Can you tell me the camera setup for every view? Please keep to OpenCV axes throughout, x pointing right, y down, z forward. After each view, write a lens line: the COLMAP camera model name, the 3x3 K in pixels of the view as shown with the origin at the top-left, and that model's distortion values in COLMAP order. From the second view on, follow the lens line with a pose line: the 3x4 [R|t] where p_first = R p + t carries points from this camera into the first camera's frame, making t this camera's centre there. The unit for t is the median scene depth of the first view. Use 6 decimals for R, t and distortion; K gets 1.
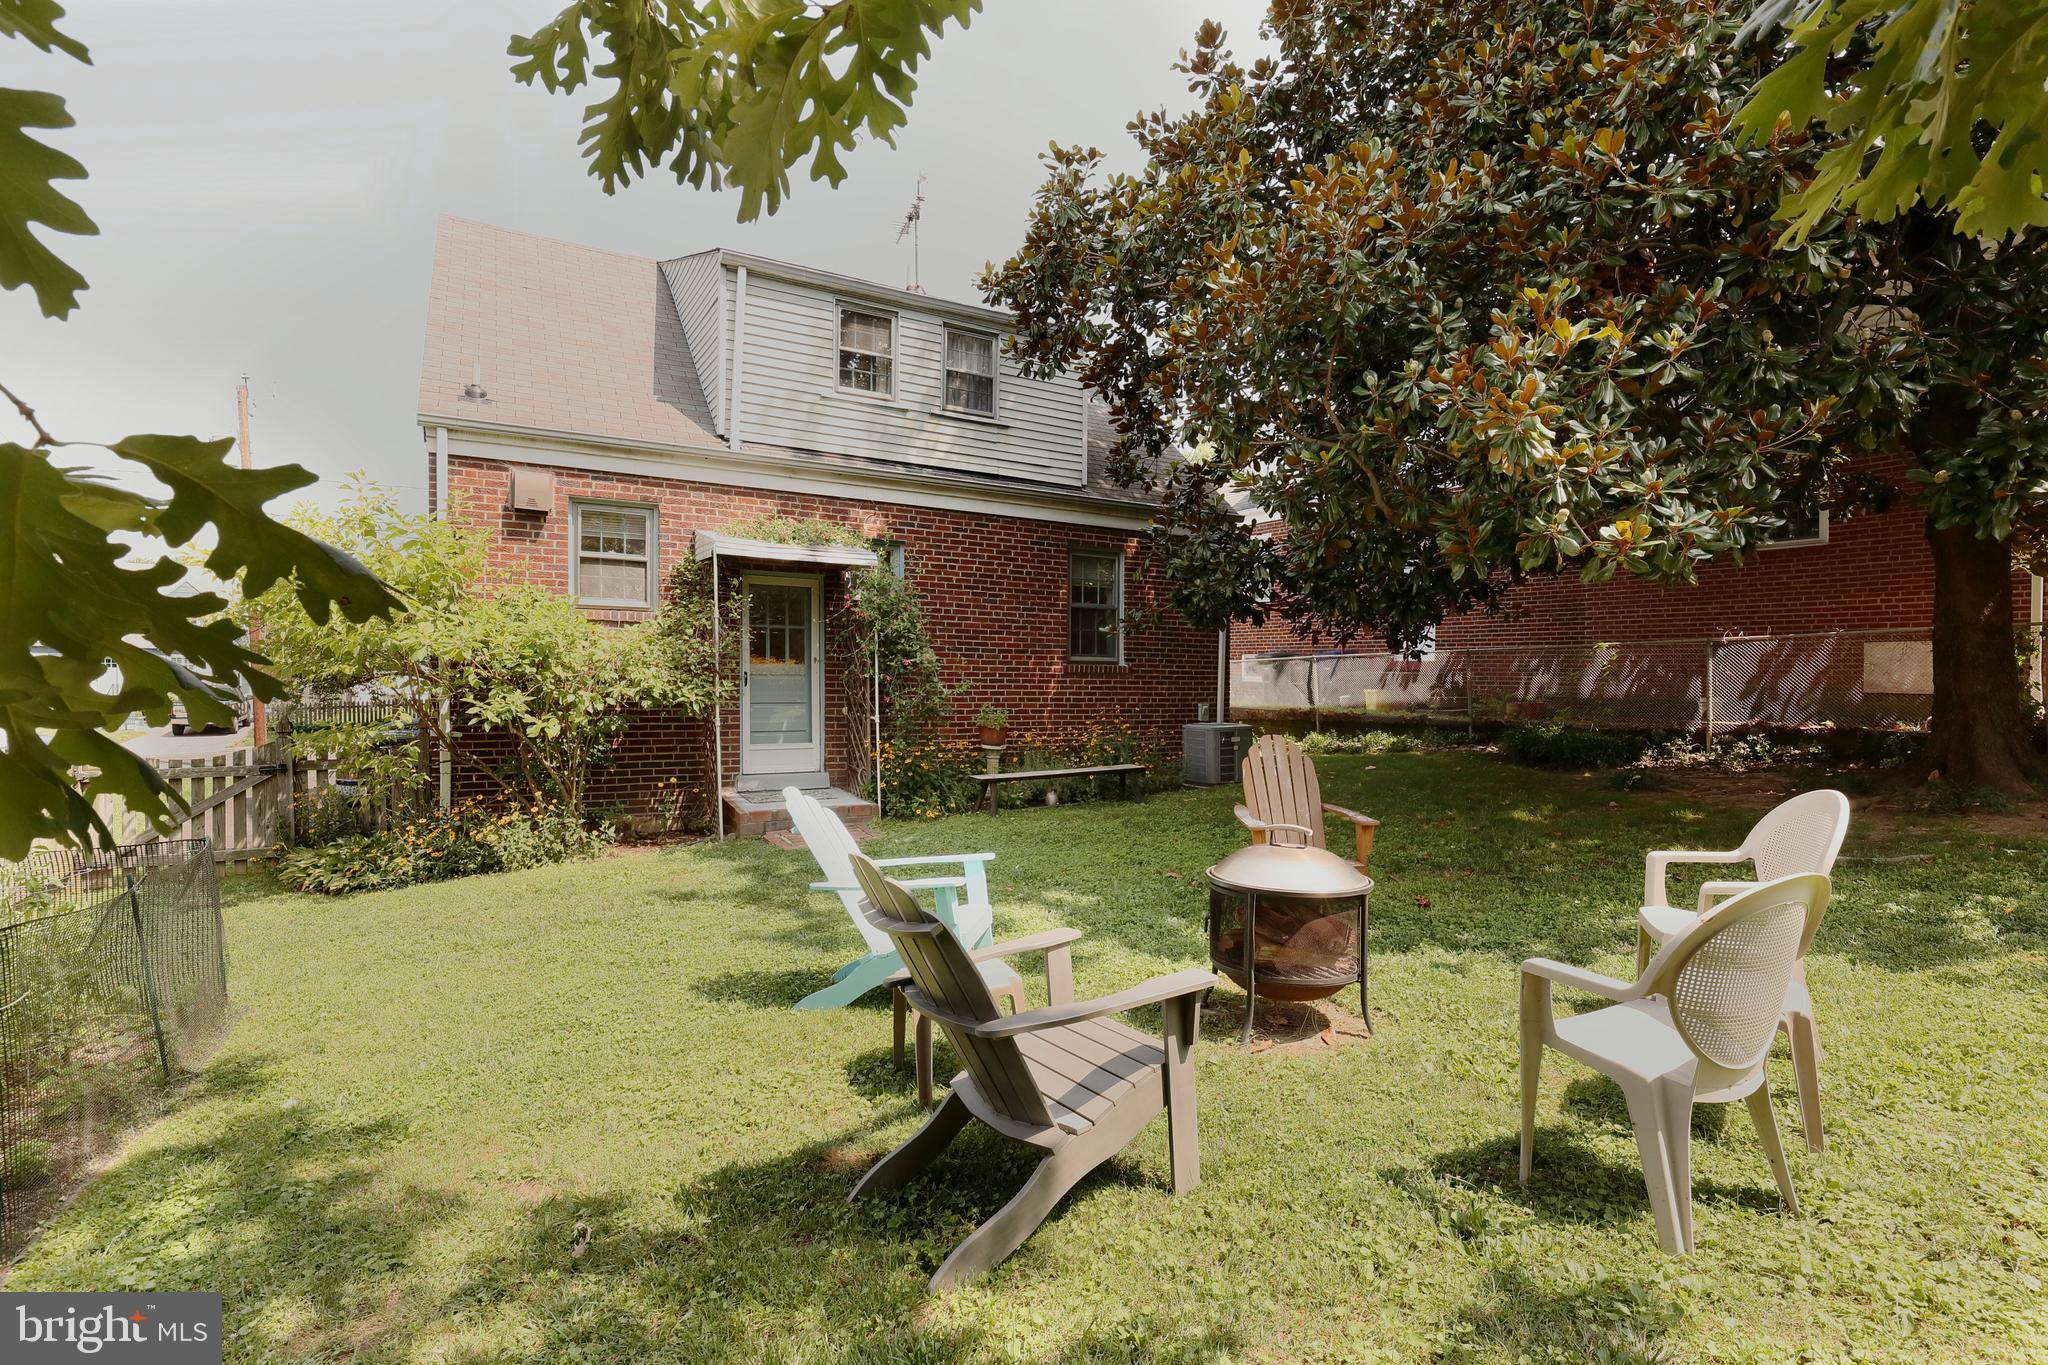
lens RADIAL K [[948.3, 0, 1015.7], [0, 948.3, 678.7], [0, 0, 1]] dist [-0.033156, 0.006705]
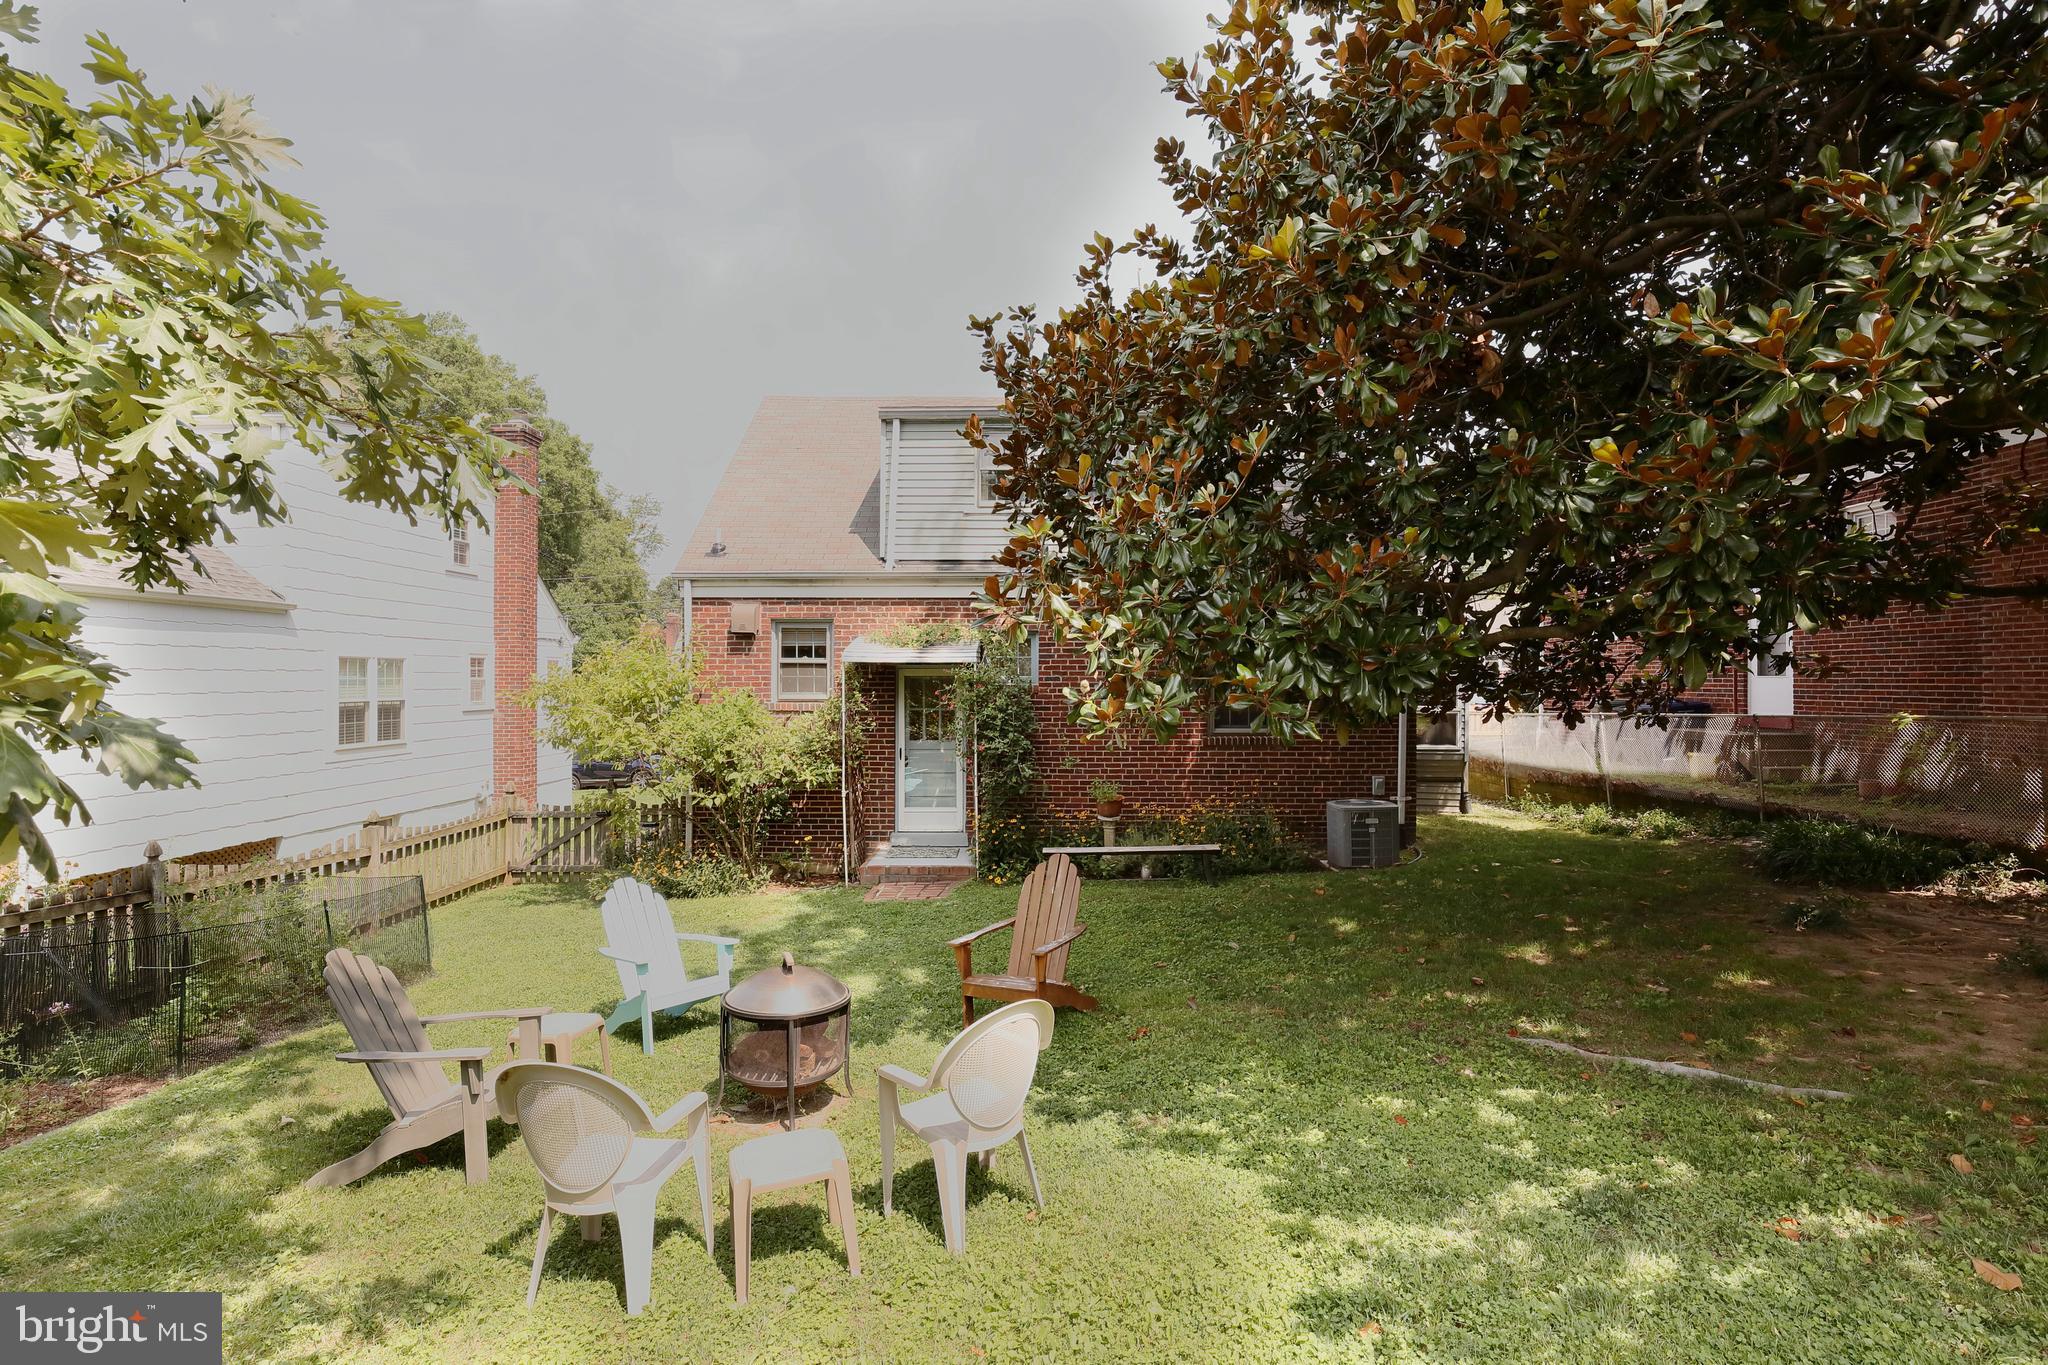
lens RADIAL K [[948.3, 0, 1023.3], [0, 948.3, 682.3], [0, 0, 1]] dist [-0.033156, 0.006705]
pose [[0.851945, -0.016989, -0.523356, 0.509347], [0.013325, 0.999853, -0.010765, -0.079460], [0.523462, 0.002198, 0.852046, 0.033717]]
